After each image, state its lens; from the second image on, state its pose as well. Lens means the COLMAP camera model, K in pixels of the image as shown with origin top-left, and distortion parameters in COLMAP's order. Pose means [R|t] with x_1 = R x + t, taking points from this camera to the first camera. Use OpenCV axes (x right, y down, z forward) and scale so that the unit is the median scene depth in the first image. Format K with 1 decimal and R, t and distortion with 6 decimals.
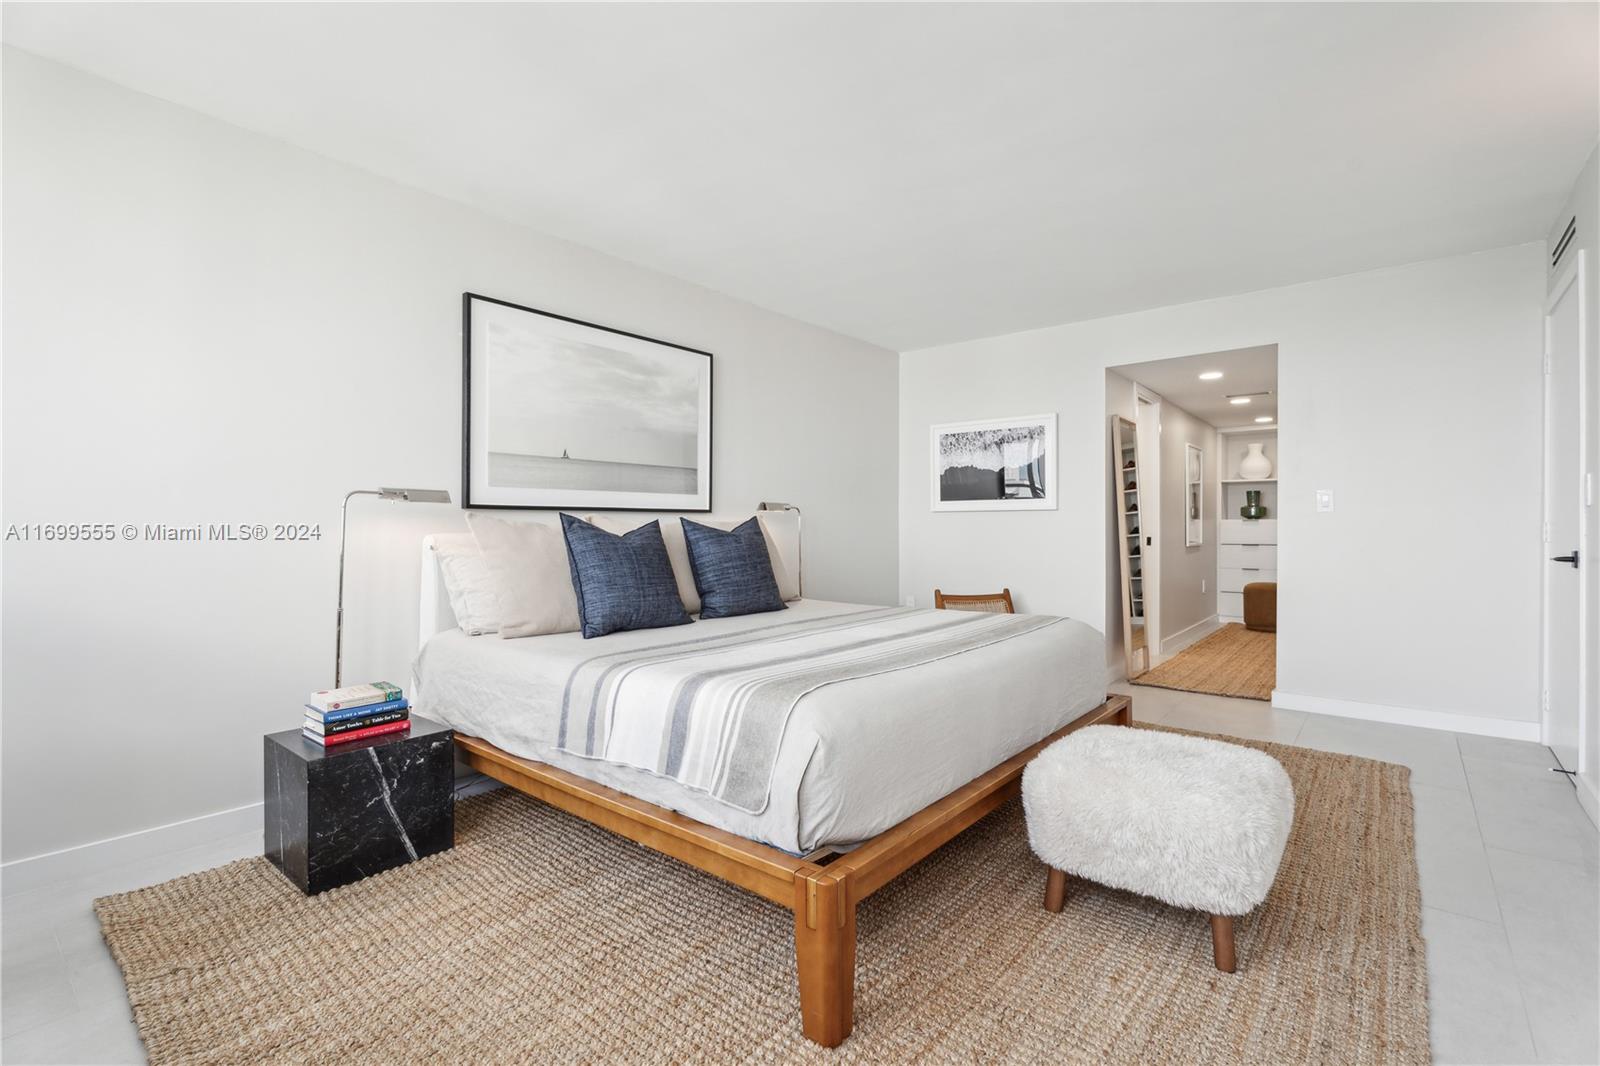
lens RADIAL K [[736.5, 0, 802.3], [0, 736.5, 532.0], [0, 0, 1]] dist [-0.001683, -0.000455]
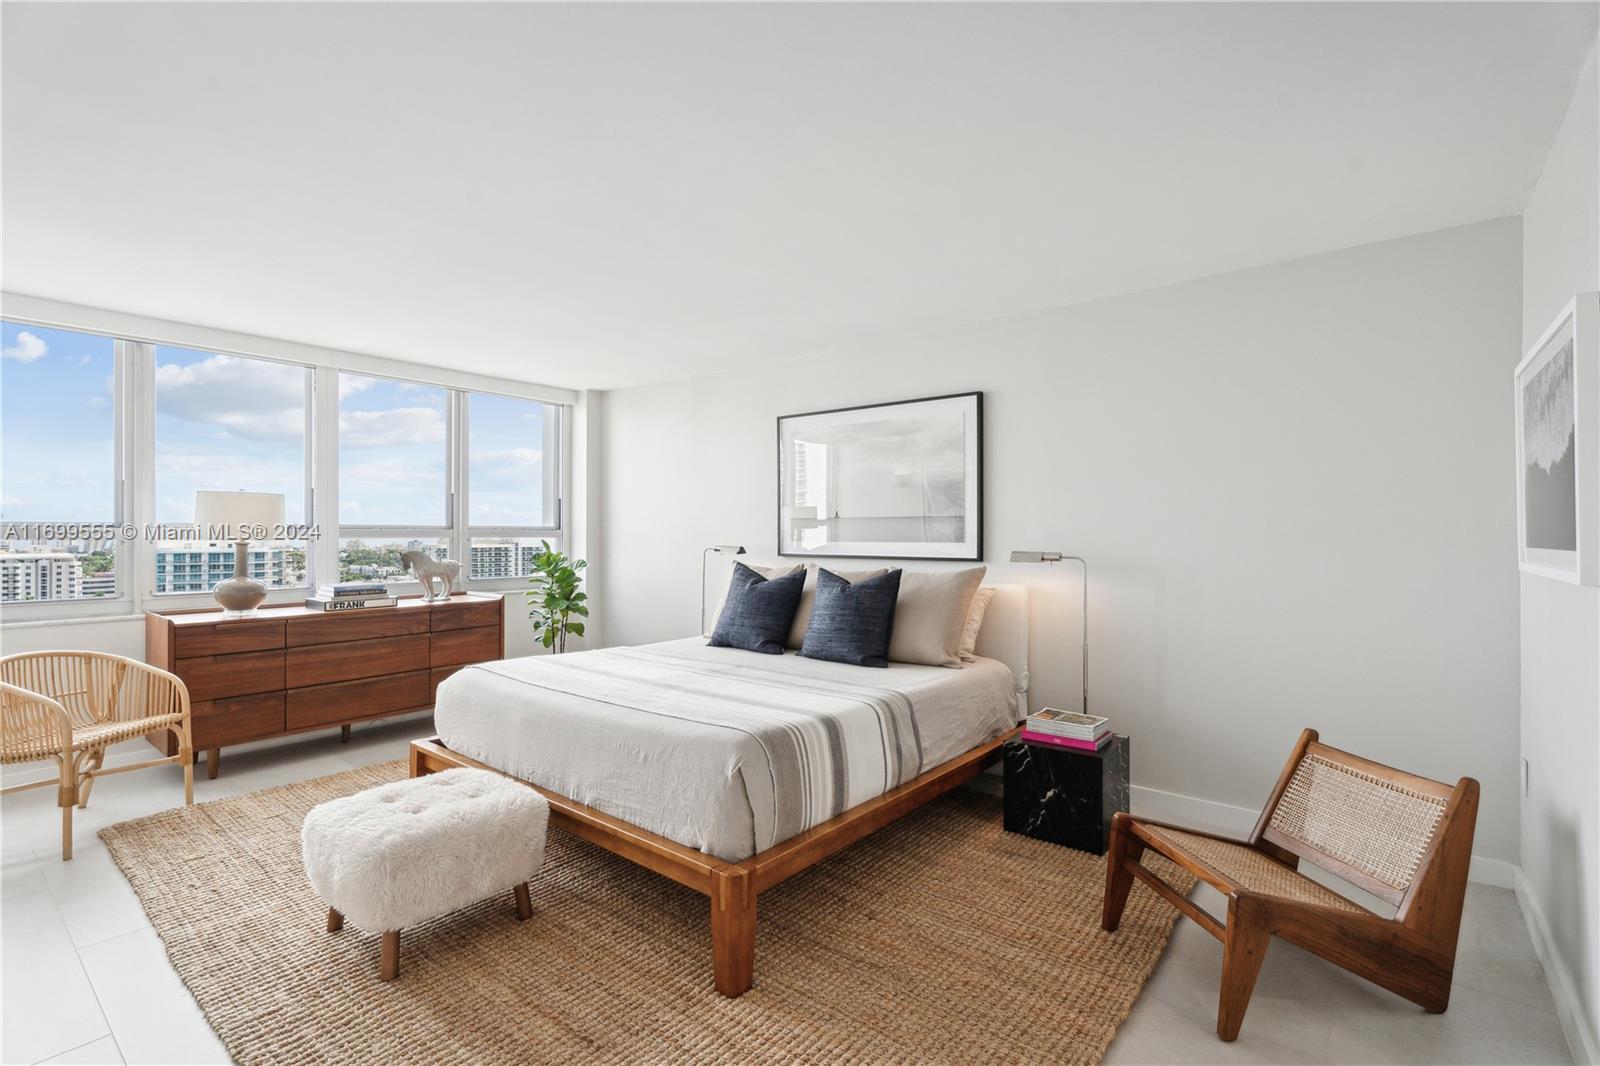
lens RADIAL K [[736.5, 0, 800.8], [0, 736.5, 526.9], [0, 0, 1]] dist [-0.001683, -0.000455]
pose [[0.004988, -0.001657, -0.999986, 0.870209], [-0.010155, 0.999947, -0.001707, -0.072172], [0.999936, 0.010163, 0.004970, 0.830834]]
